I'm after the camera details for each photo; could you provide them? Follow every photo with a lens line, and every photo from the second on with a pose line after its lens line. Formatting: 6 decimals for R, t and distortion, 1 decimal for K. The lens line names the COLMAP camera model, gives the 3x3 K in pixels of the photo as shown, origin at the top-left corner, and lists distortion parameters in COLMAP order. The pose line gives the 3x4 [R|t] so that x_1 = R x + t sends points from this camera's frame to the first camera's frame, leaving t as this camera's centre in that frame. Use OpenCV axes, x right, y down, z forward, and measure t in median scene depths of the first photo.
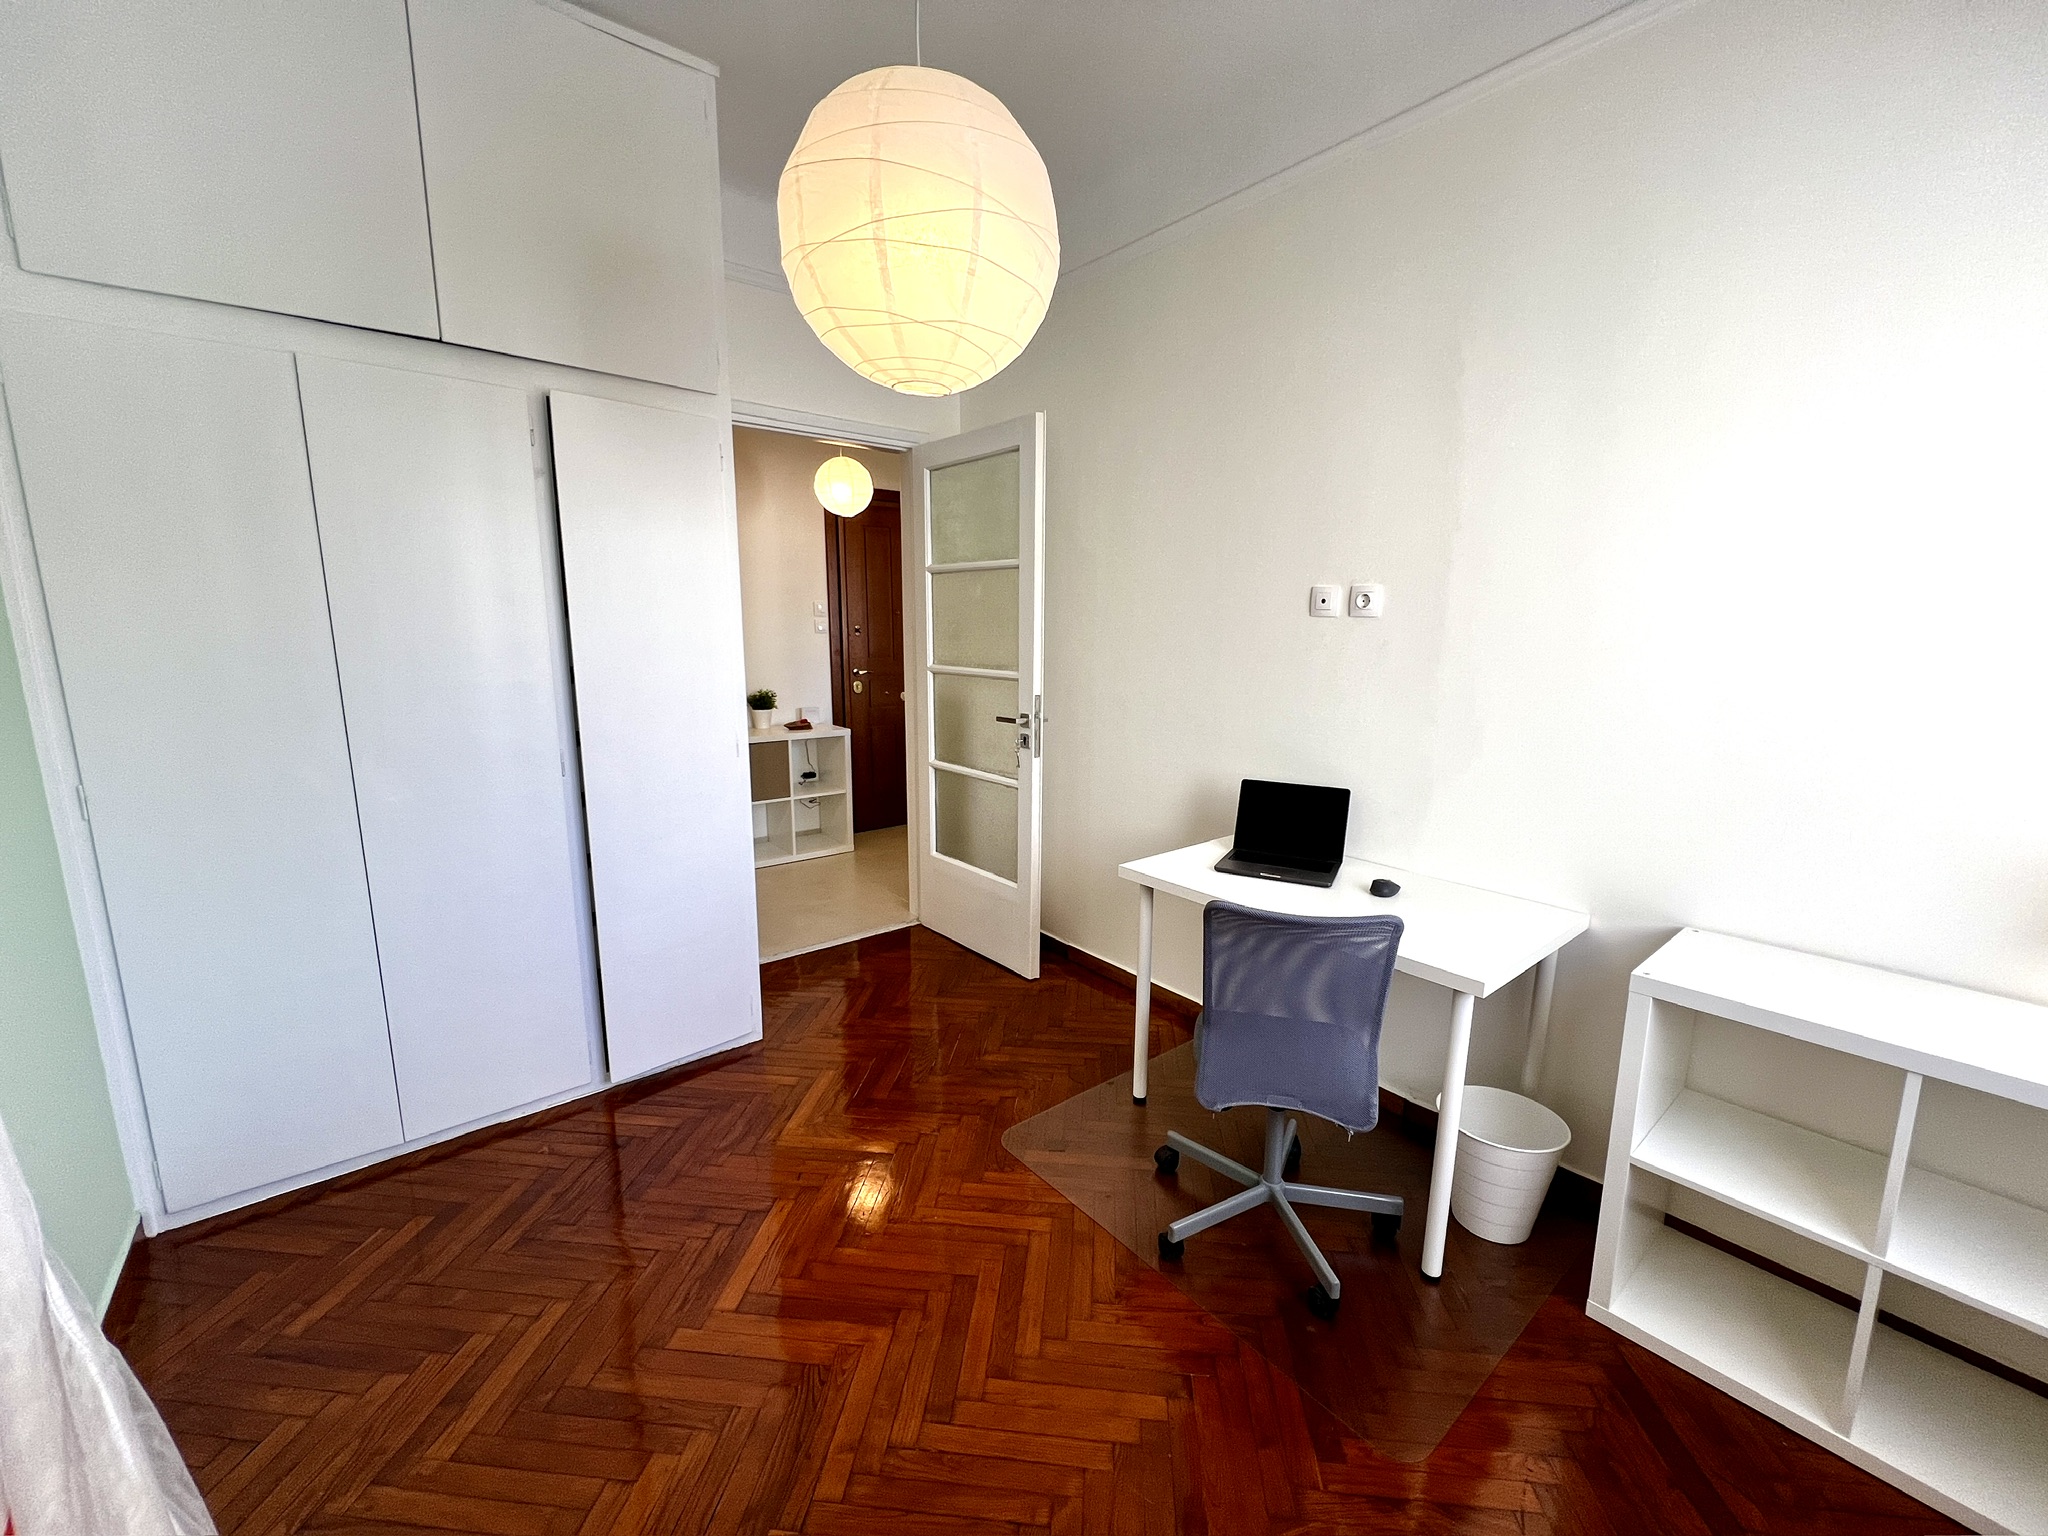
lens RADIAL K [[823.5, 0, 1020.2], [0, 823.5, 759.2], [0, 0, 1]] dist [-0.000240, 0.000168]
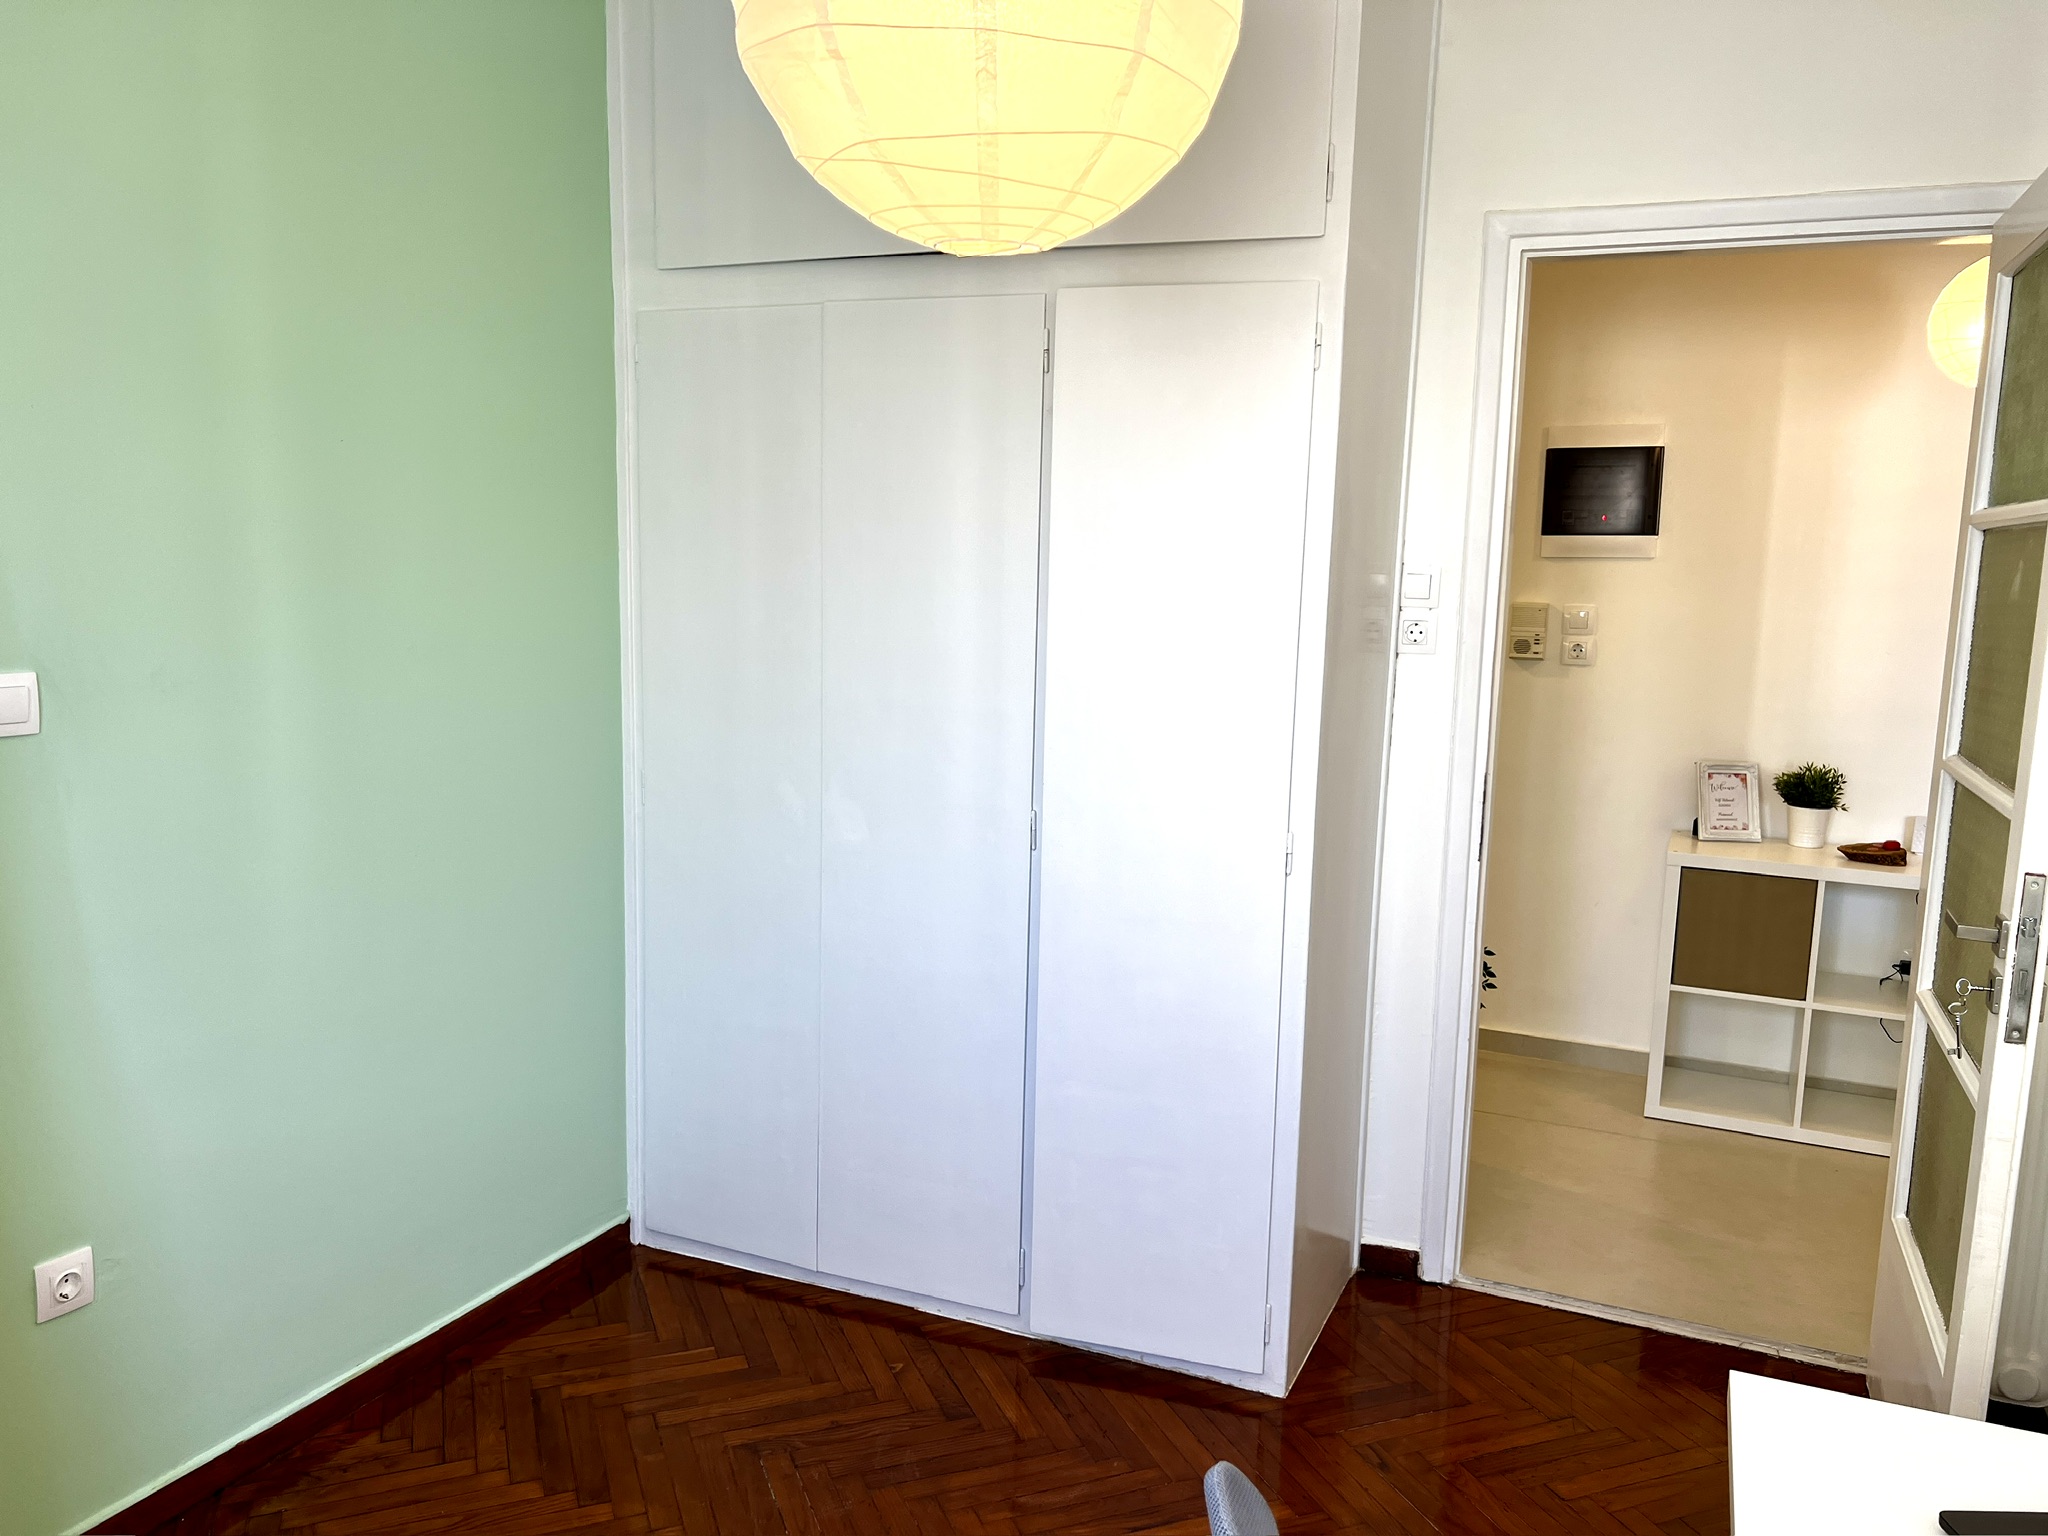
lens RADIAL K [[1536.7, 0, 1021.1], [0, 1536.7, 764.4], [0, 0, 1]] dist [0.067722, -0.070614]
pose [[0.465318, 0.126470, -0.876062, 0.517165], [-0.170875, 0.983957, 0.051287, -0.106945], [0.868494, 0.125832, 0.479464, 0.356790]]
